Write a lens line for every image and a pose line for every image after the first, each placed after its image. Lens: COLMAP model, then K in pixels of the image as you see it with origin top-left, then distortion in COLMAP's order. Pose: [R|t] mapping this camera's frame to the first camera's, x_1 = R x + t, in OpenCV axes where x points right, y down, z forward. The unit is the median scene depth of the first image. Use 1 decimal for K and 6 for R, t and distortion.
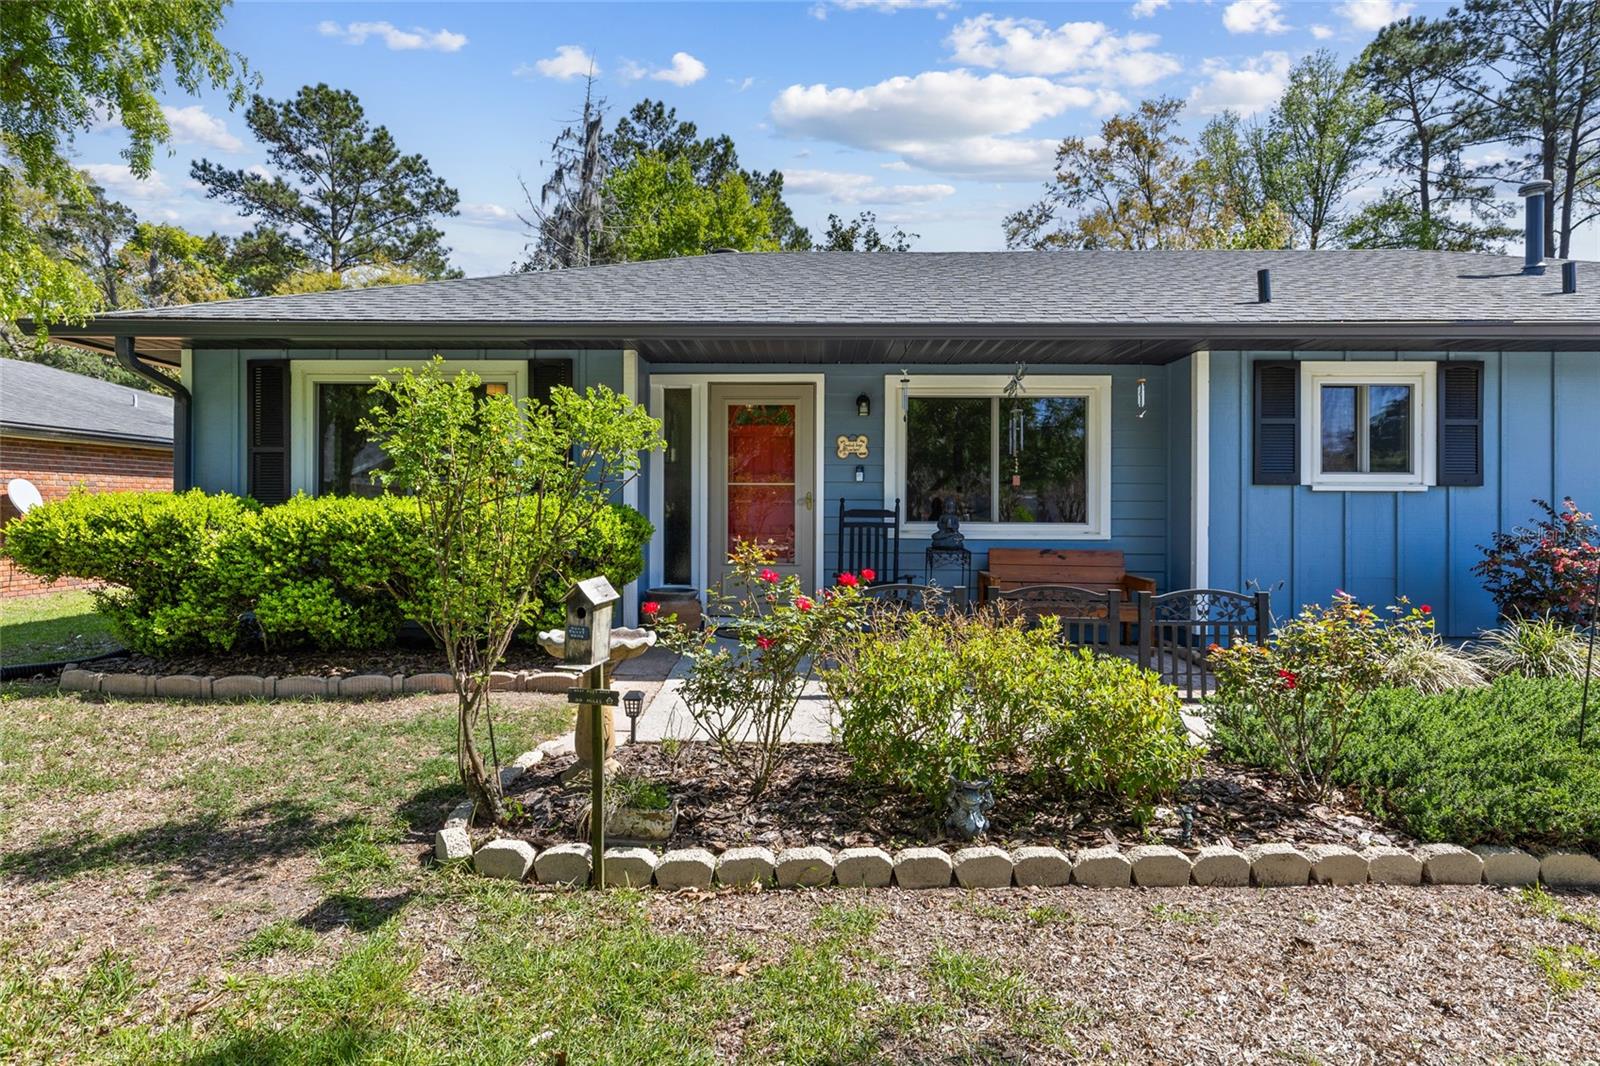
lens RADIAL K [[838.4, 0, 797.2], [0, 838.4, 512.8], [0, 0, 1]] dist [0.000747, -0.000101]
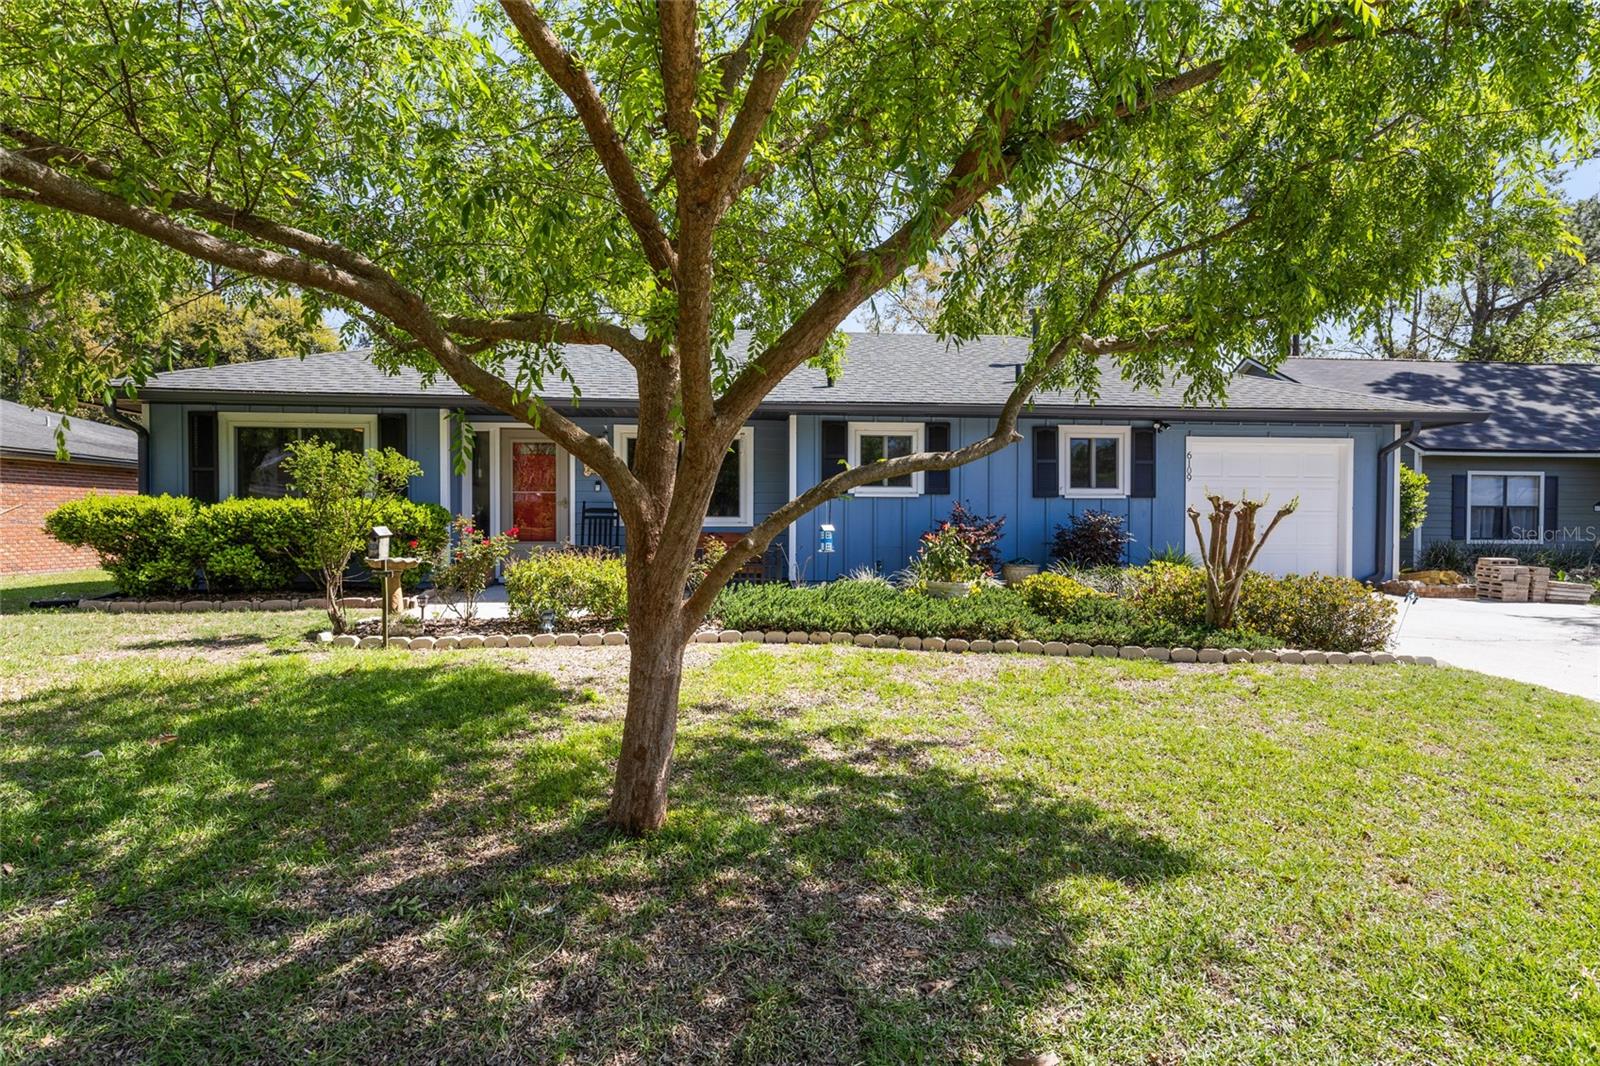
lens RADIAL K [[824.9, 0, 800.0], [0, 824.9, 533.0], [0, 0, 1]] dist [0.000213, -0.000416]
pose [[0.992951, -0.002248, 0.118503, 0.289205], [0.001018, 0.999945, 0.010437, 0.028645], [-0.118520, -0.010243, 0.992899, -0.655397]]
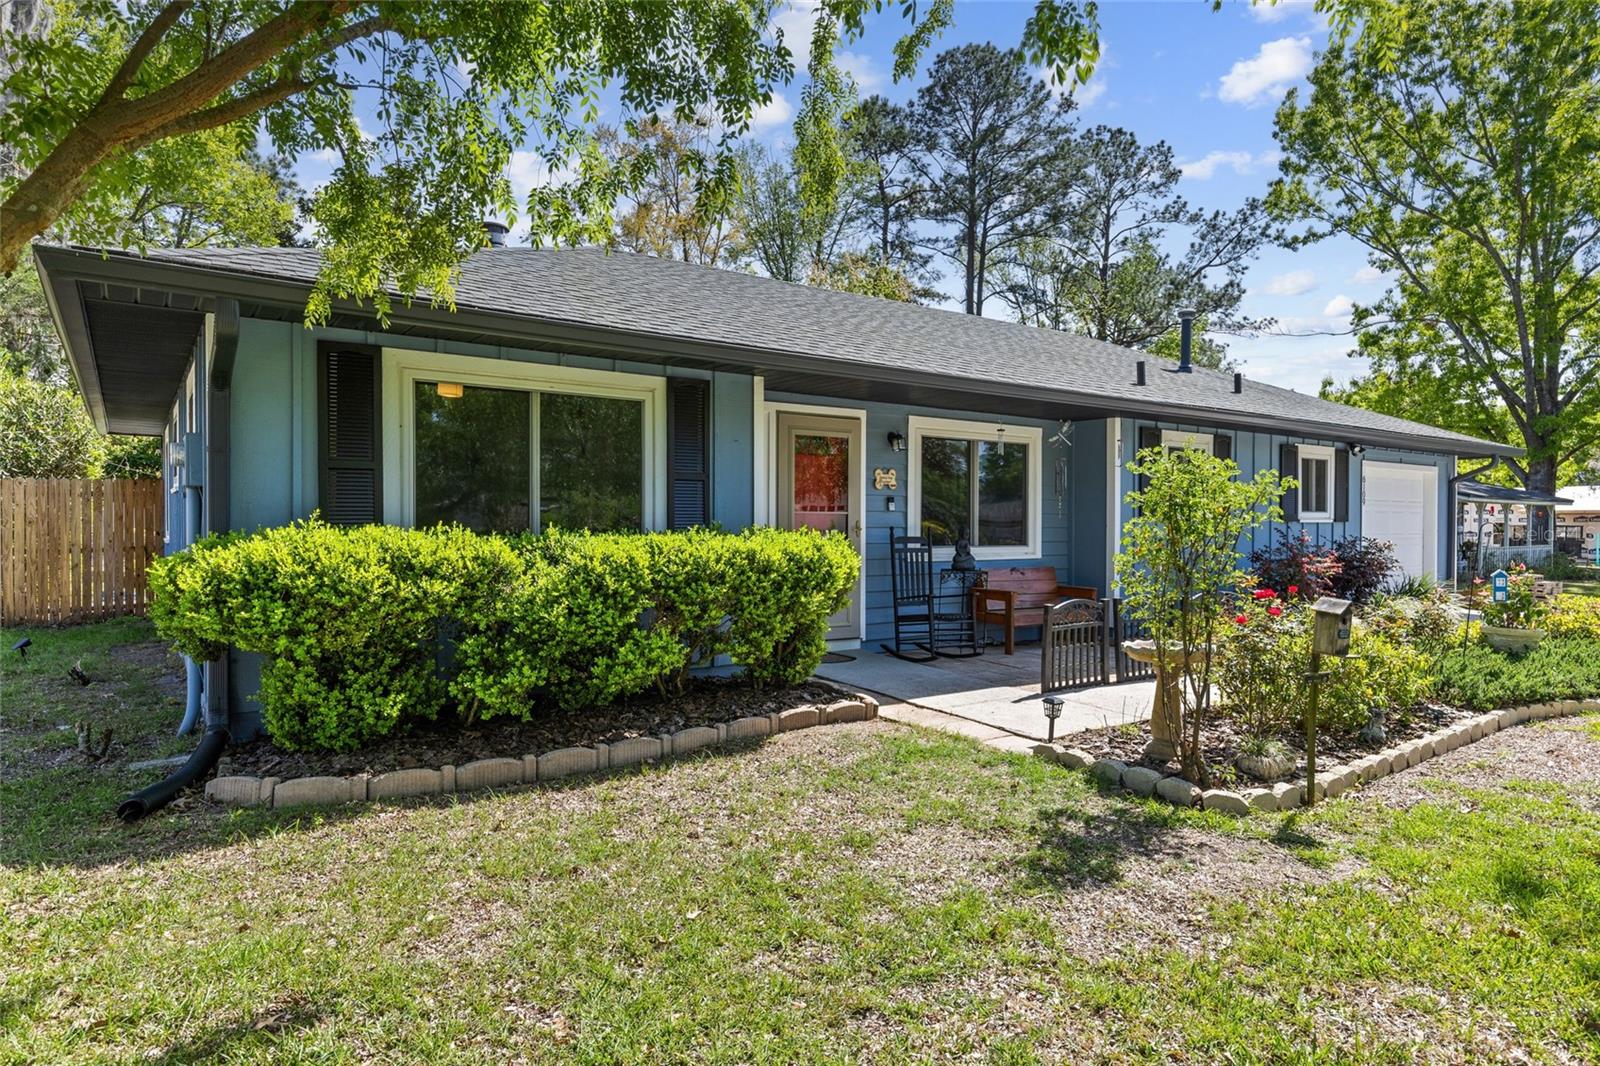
lens RADIAL K [[941.5, 0, 800.0], [0, 941.5, 533.0], [0, 0, 1]] dist [0.006147, -0.046000]
pose [[0.801132, -0.006470, 0.598453, -0.810677], [-0.002107, 0.999905, 0.013632, -0.026208], [-0.598484, -0.012182, 0.801042, 0.086382]]
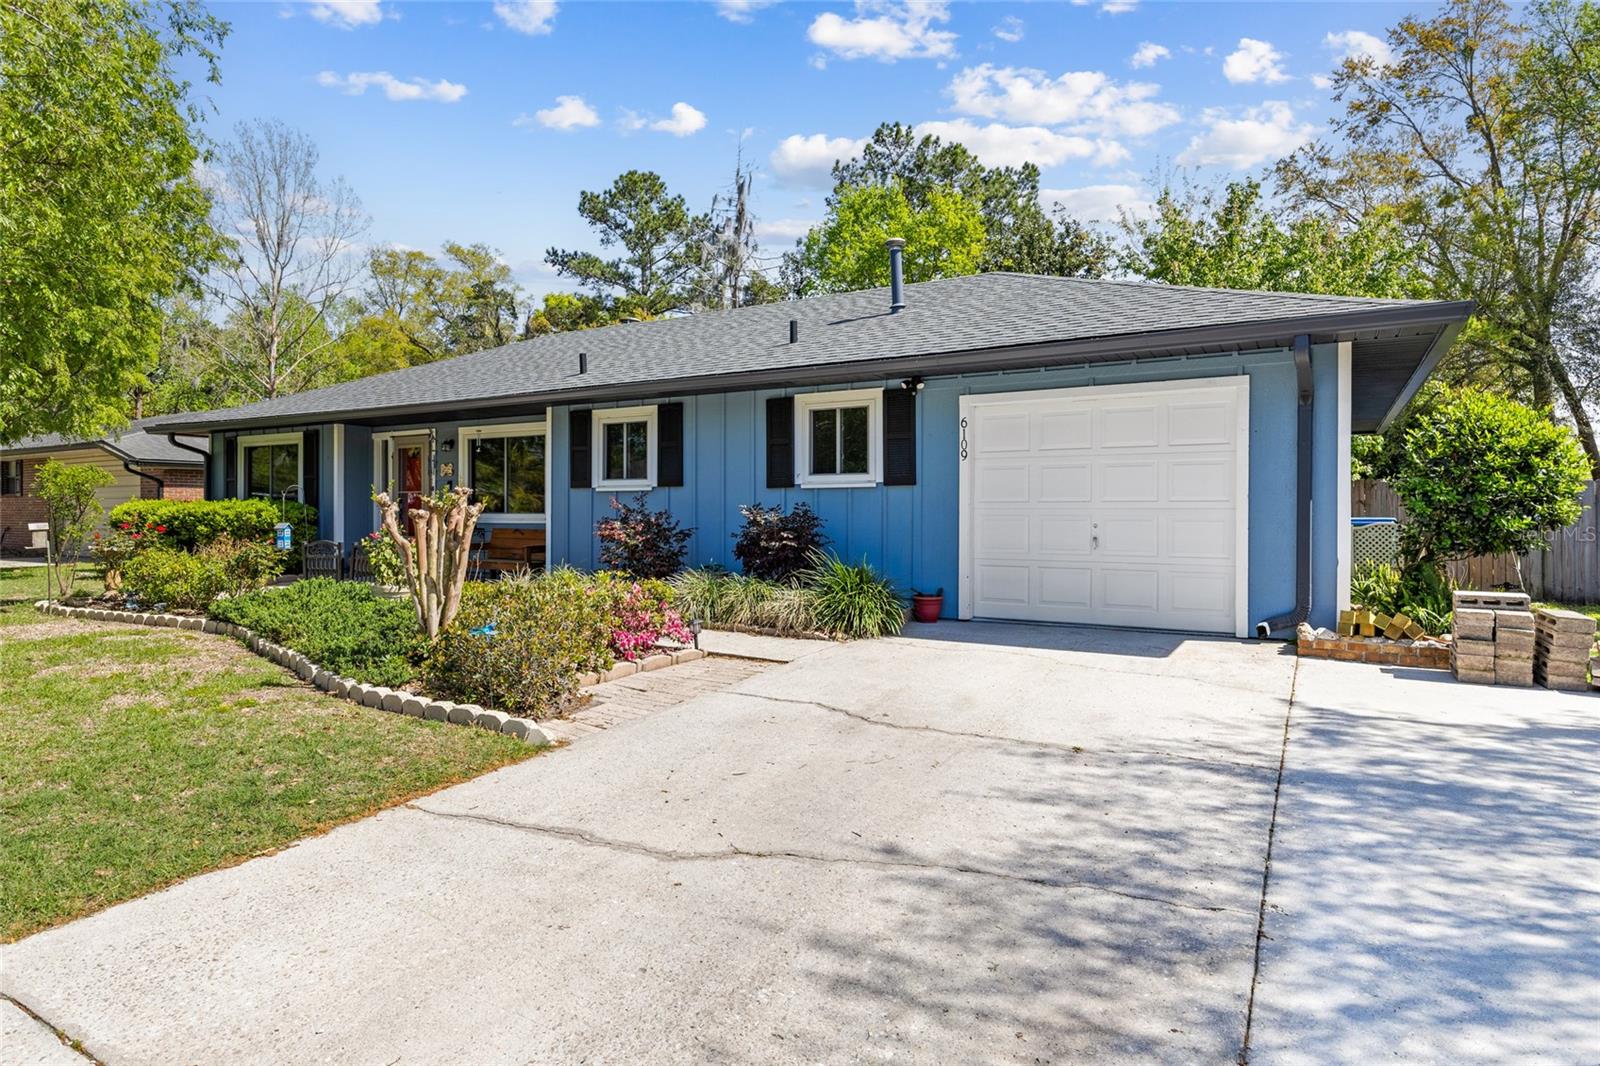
lens RADIAL K [[910.7, 0, 800.0], [0, 910.7, 533.0], [0, 0, 1]] dist [0.004147, 0.000495]
pose [[0.872887, 0.007414, -0.487866, 1.728363], [-0.001157, 0.999913, 0.013126, 0.027767], [0.487921, -0.010893, 0.872820, -0.306897]]
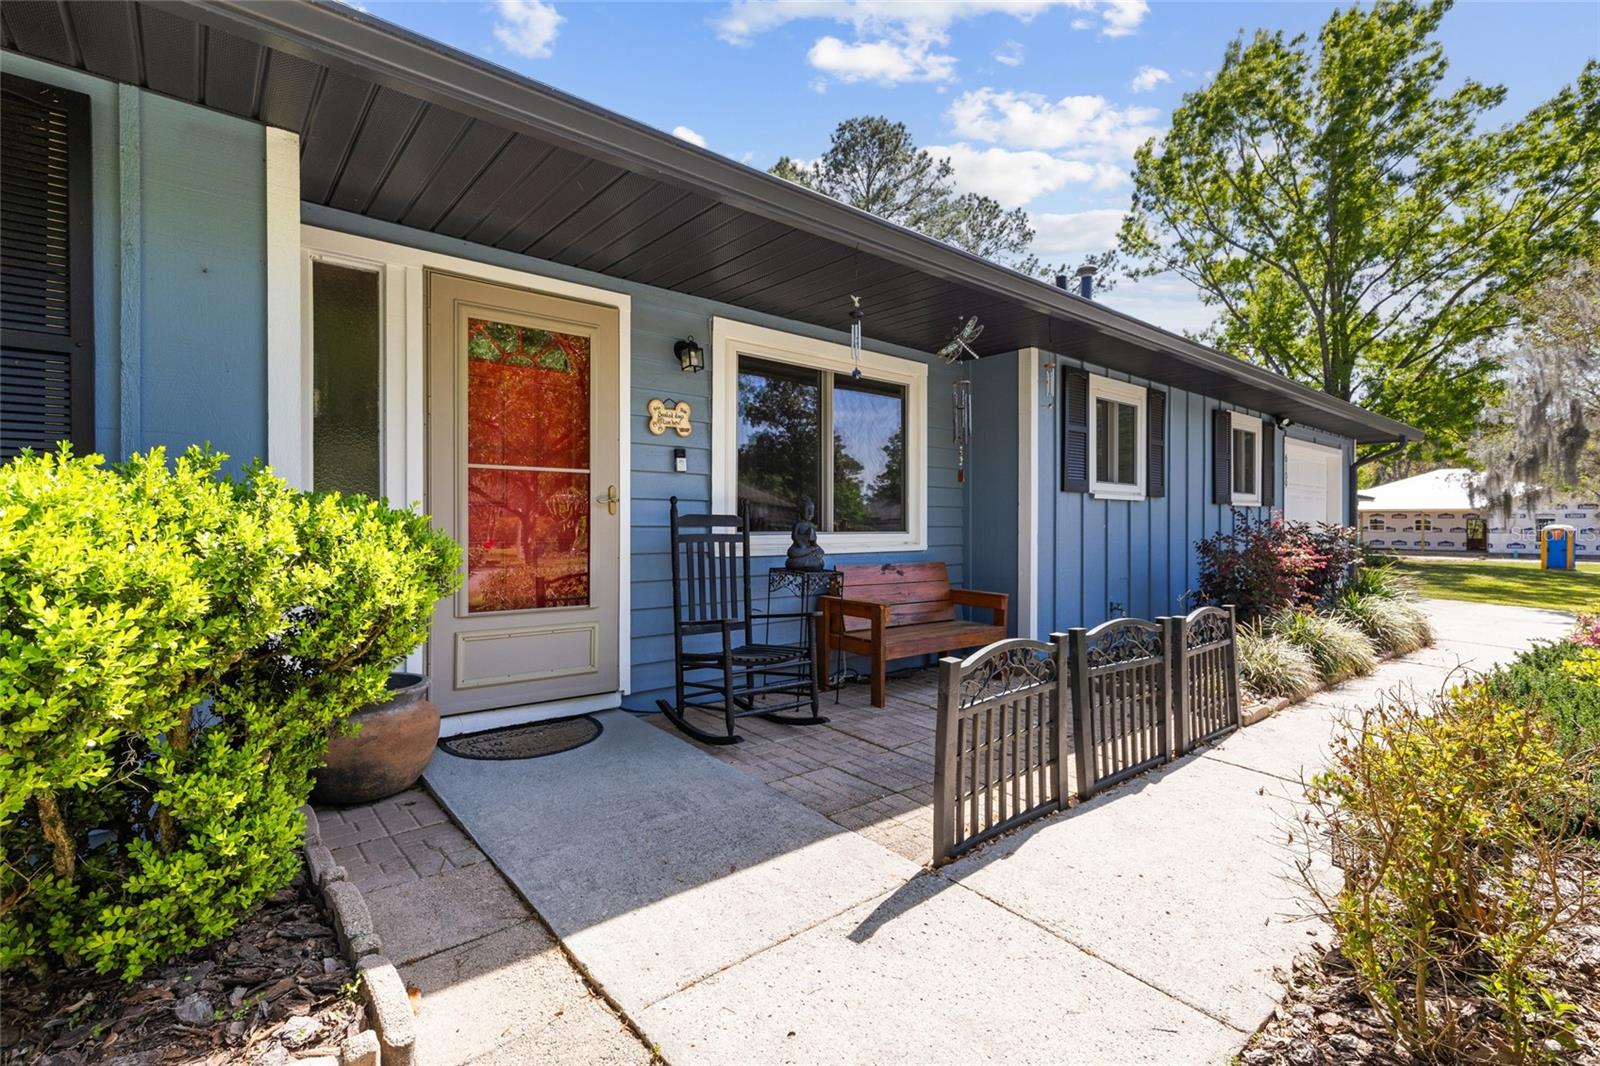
lens RADIAL K [[731.2, 0, 799.0], [0, 731.2, 523.7], [0, 0, 1]] dist [0.003015, 0.000596]
pose [[0.748228, -0.003397, 0.663433, -0.251071], [-0.006099, 0.999909, 0.011999, -0.004311], [-0.663414, -0.013024, 0.748139, 0.543437]]
